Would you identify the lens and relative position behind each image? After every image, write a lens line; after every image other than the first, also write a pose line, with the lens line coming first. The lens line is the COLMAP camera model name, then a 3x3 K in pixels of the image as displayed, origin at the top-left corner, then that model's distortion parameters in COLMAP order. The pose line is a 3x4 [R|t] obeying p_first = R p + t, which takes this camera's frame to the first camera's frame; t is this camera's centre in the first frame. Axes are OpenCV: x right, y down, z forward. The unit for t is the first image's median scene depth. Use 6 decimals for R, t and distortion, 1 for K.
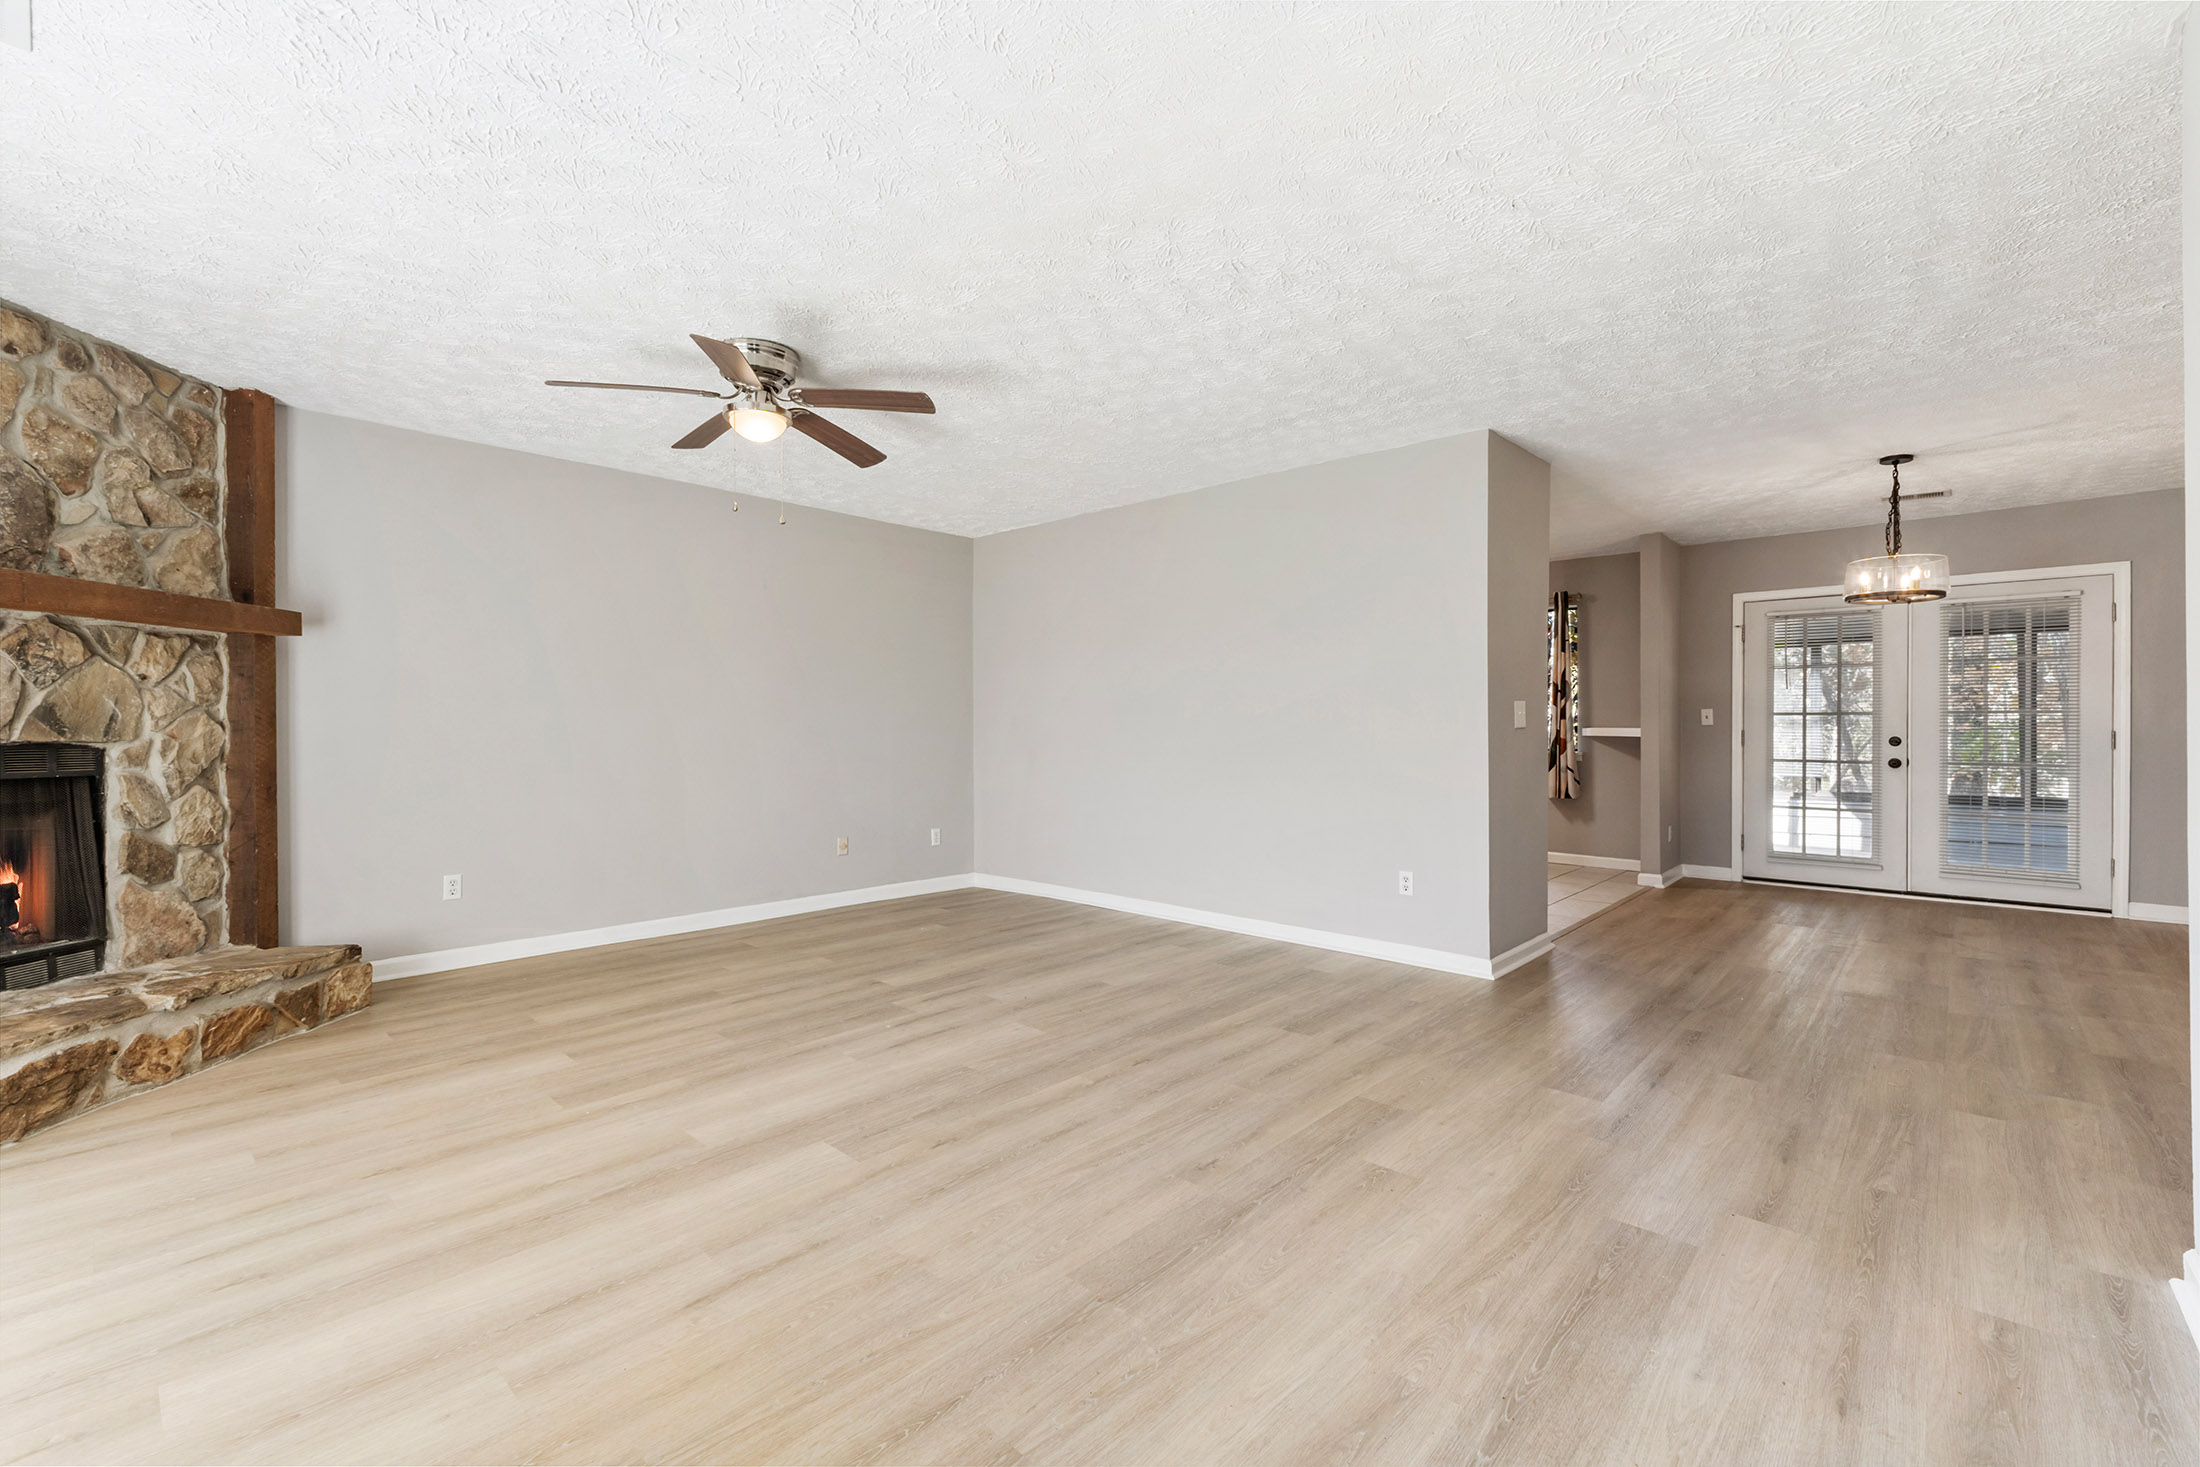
lens RADIAL K [[934.6, 0, 1097.4], [0, 934.6, 731.2], [0, 0, 1]] dist [0.006573, -0.000586]
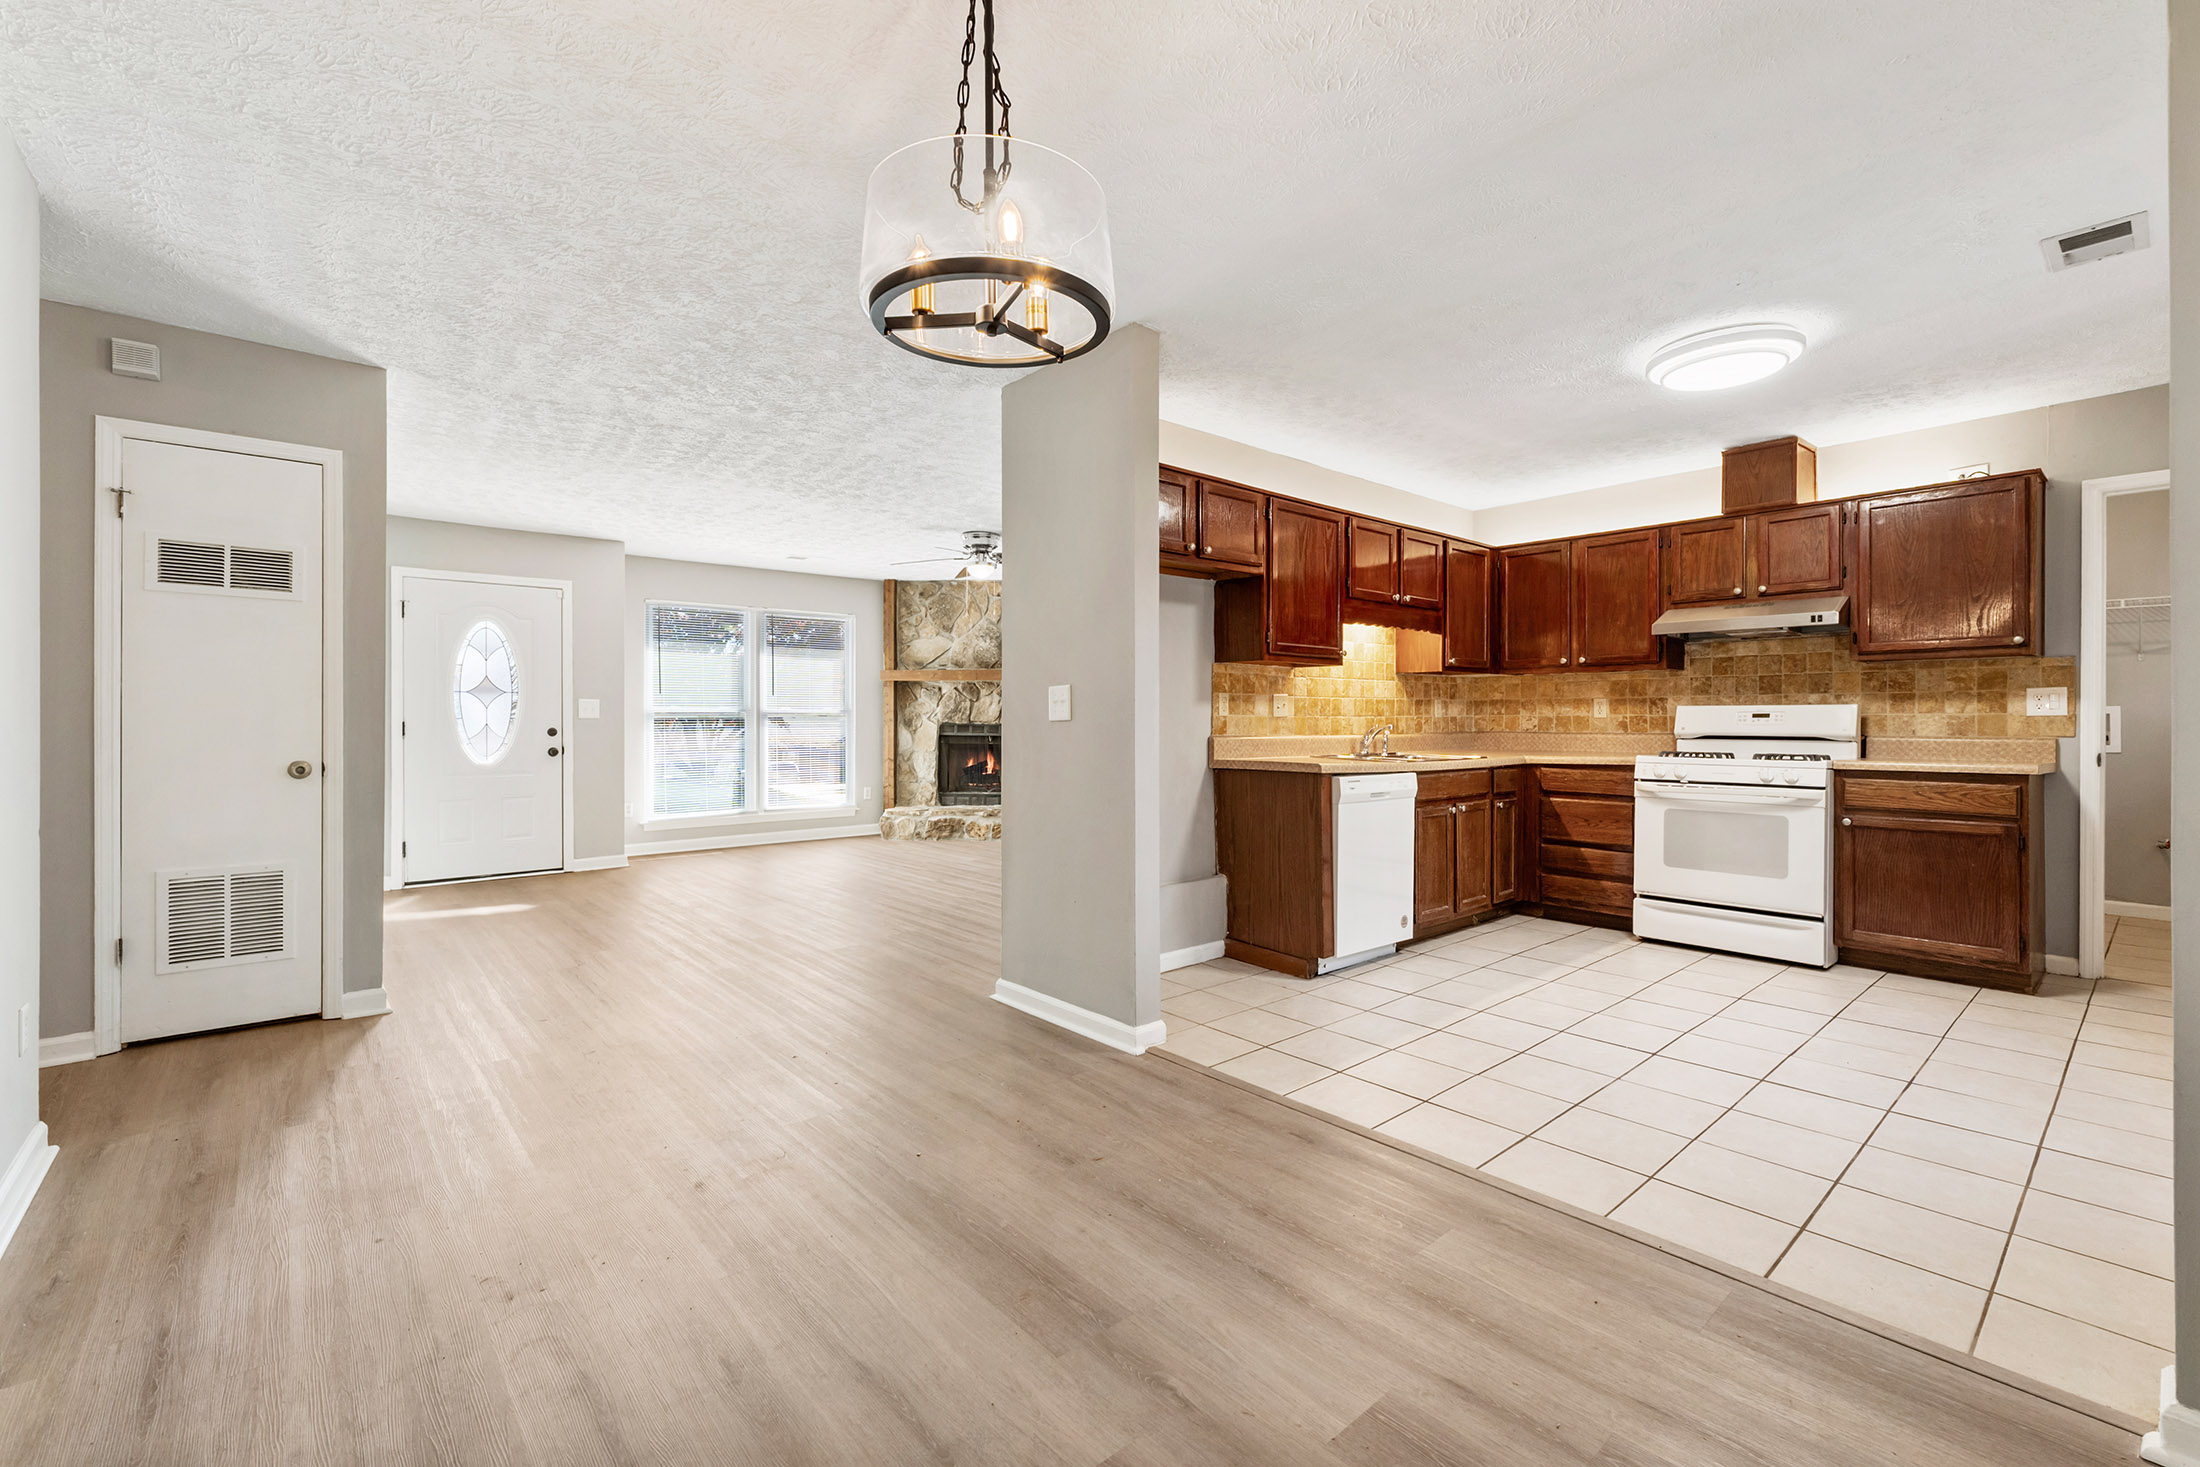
lens RADIAL K [[934.6, 0, 1117.2], [0, 934.6, 724.3], [0, 0, 1]] dist [0.006573, -0.000586]
pose [[-0.102032, 0.006758, -0.994758, 1.586967], [-0.002367, 0.999972, 0.007036, -0.008035], [0.994778, 0.003072, -0.102013, 1.467215]]
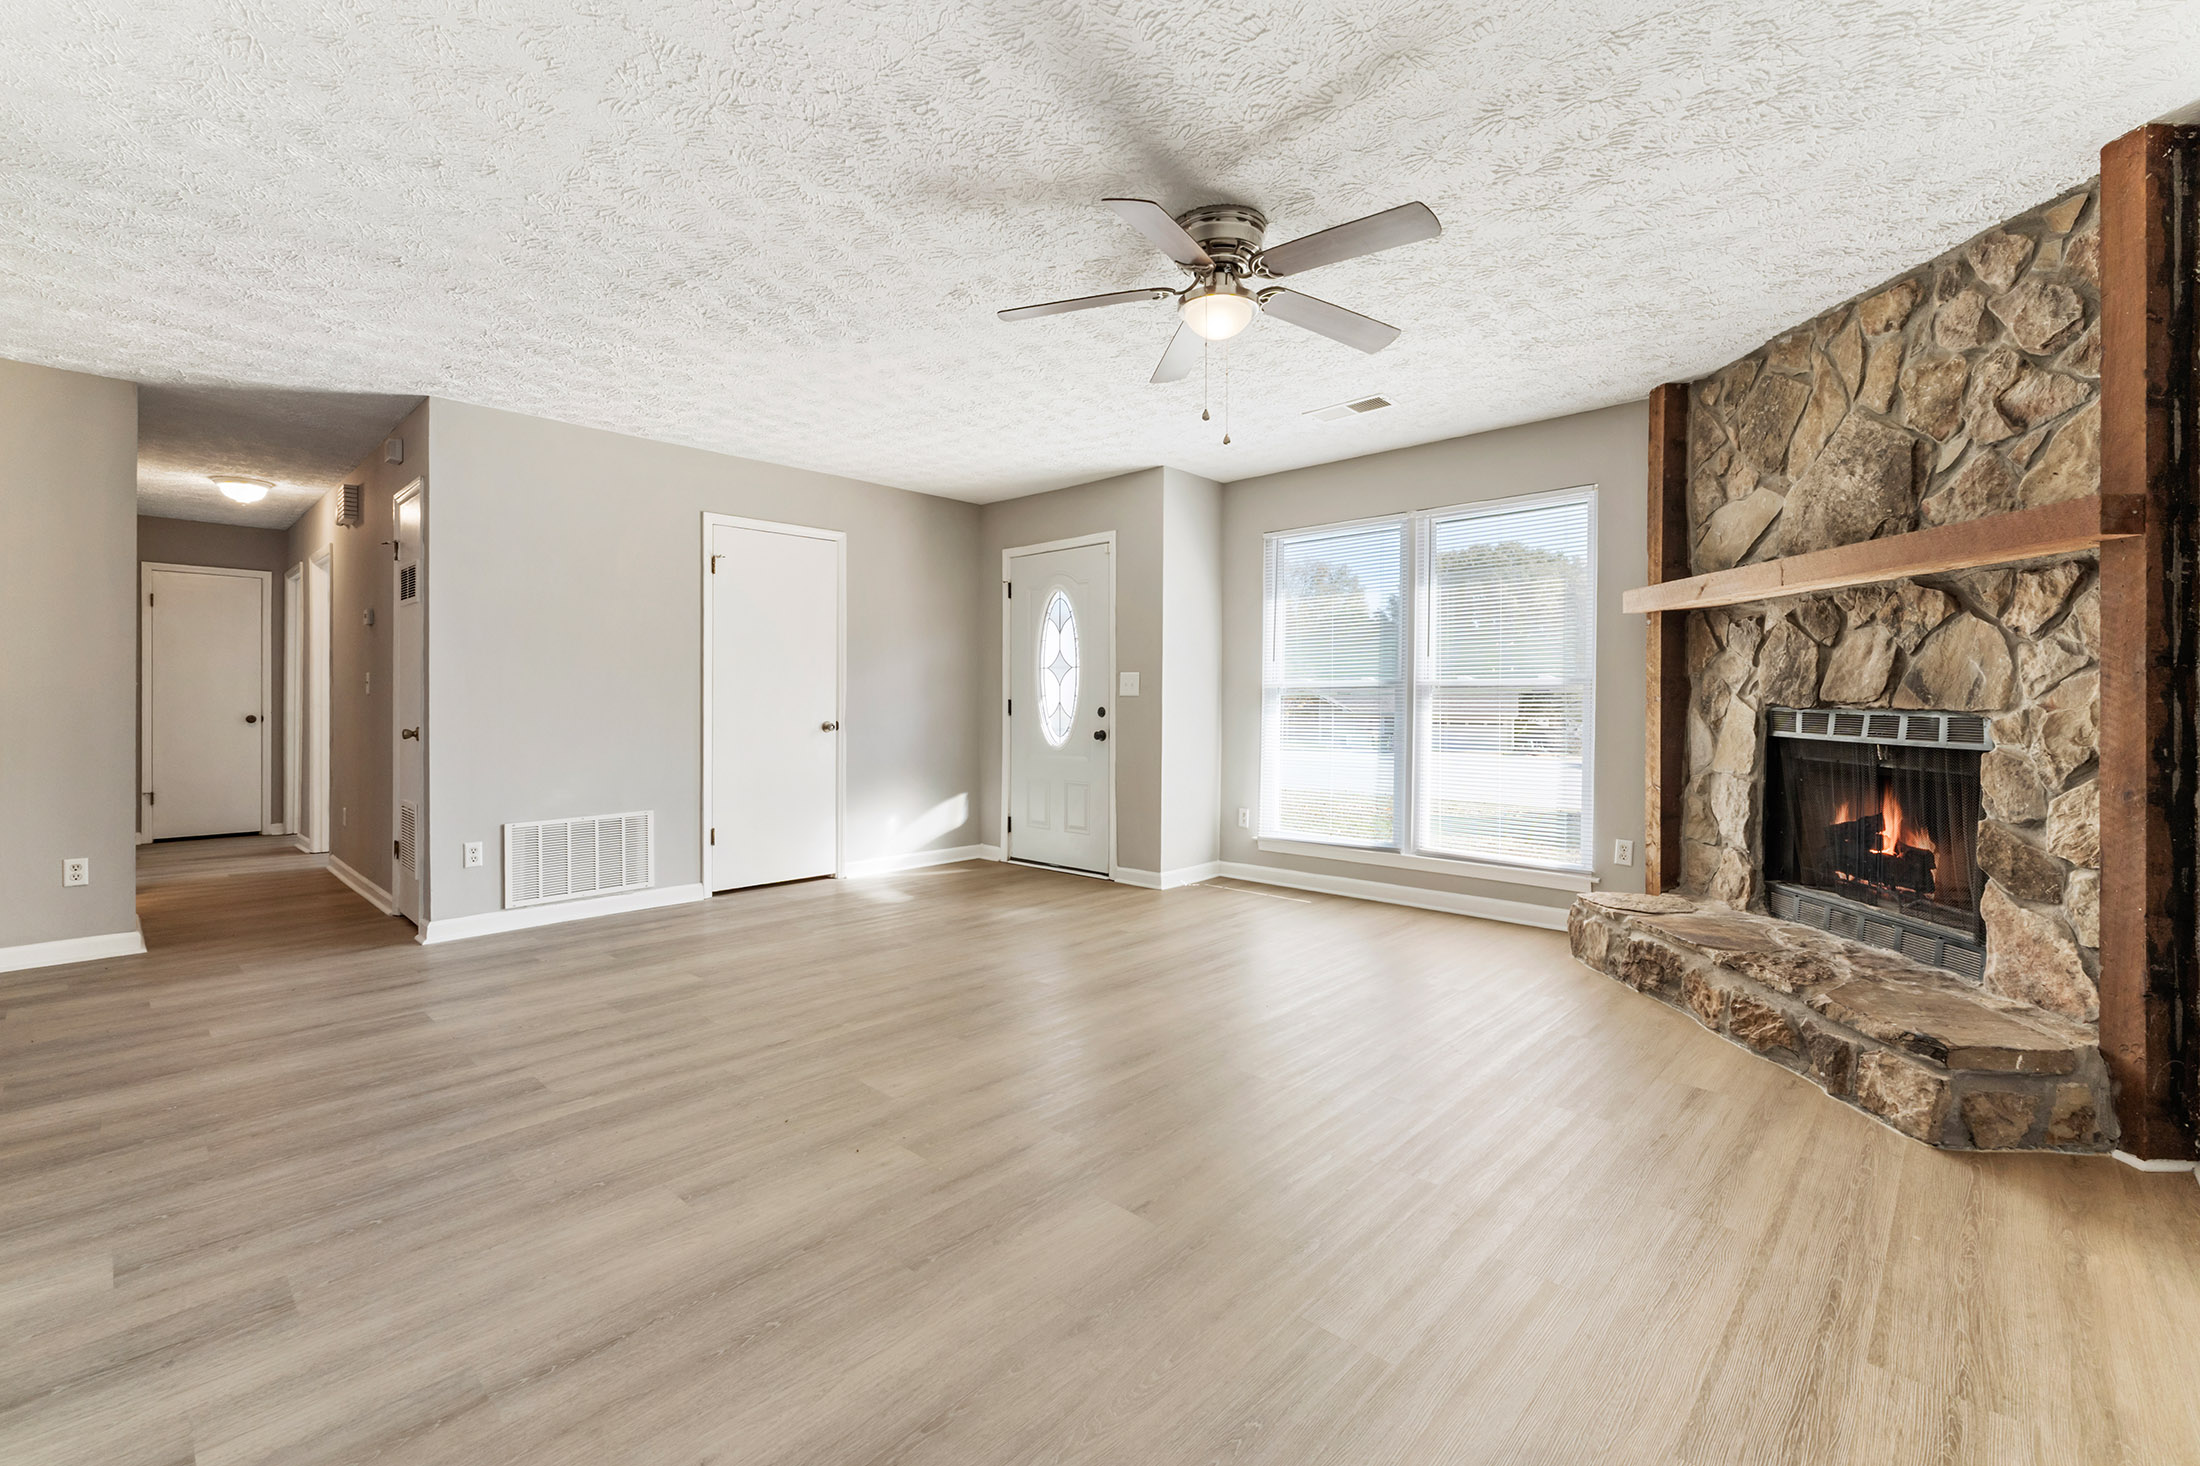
lens RADIAL K [[934.6, 0, 1080.7], [0, 934.6, 702.6], [0, 0, 1]] dist [0.006573, -0.000586]
pose [[-0.999764, -0.001580, 0.021654, -0.255758], [-0.001497, 0.999991, 0.003853, 0.001366], [-0.021660, 0.003820, -0.999758, 1.769754]]
